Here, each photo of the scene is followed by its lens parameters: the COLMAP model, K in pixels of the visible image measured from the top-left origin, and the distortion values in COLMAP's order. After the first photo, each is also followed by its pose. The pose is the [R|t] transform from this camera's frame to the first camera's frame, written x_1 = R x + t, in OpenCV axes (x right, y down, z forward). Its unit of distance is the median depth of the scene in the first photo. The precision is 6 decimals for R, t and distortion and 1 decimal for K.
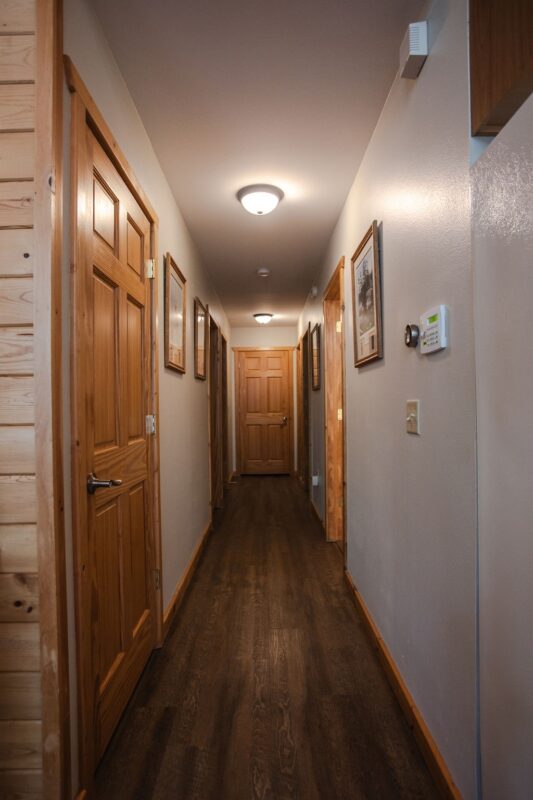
lens RADIAL K [[447.2, 0, 266.5], [0, 447.2, 400.0], [0, 0, 1]] dist [-0.029222, 0.001216]
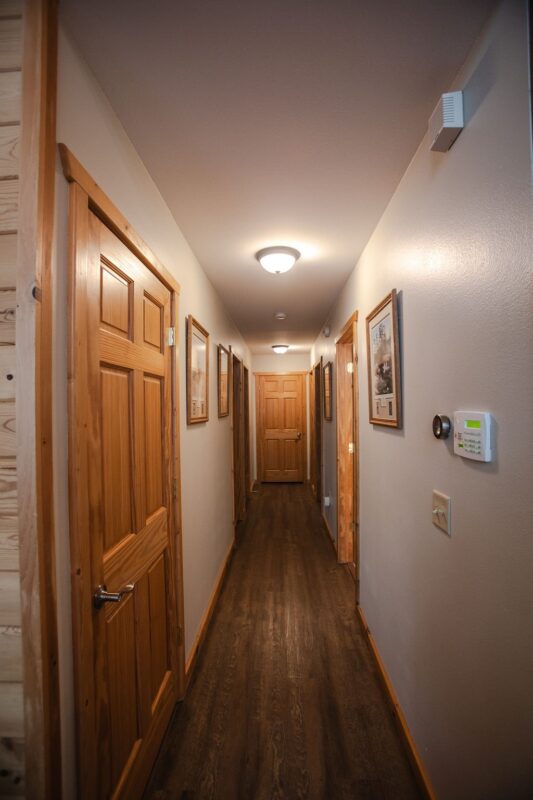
lens RADIAL K [[367.2, 0, 266.5], [0, 367.2, 400.0], [0, 0, 1]] dist [-0.055695, 0.021949]
pose [[0.999054, -0.000585, -0.043471, -0.004005], [0.000741, 0.999993, 0.003564, -0.125396], [0.043469, -0.003593, 0.999048, 0.140377]]
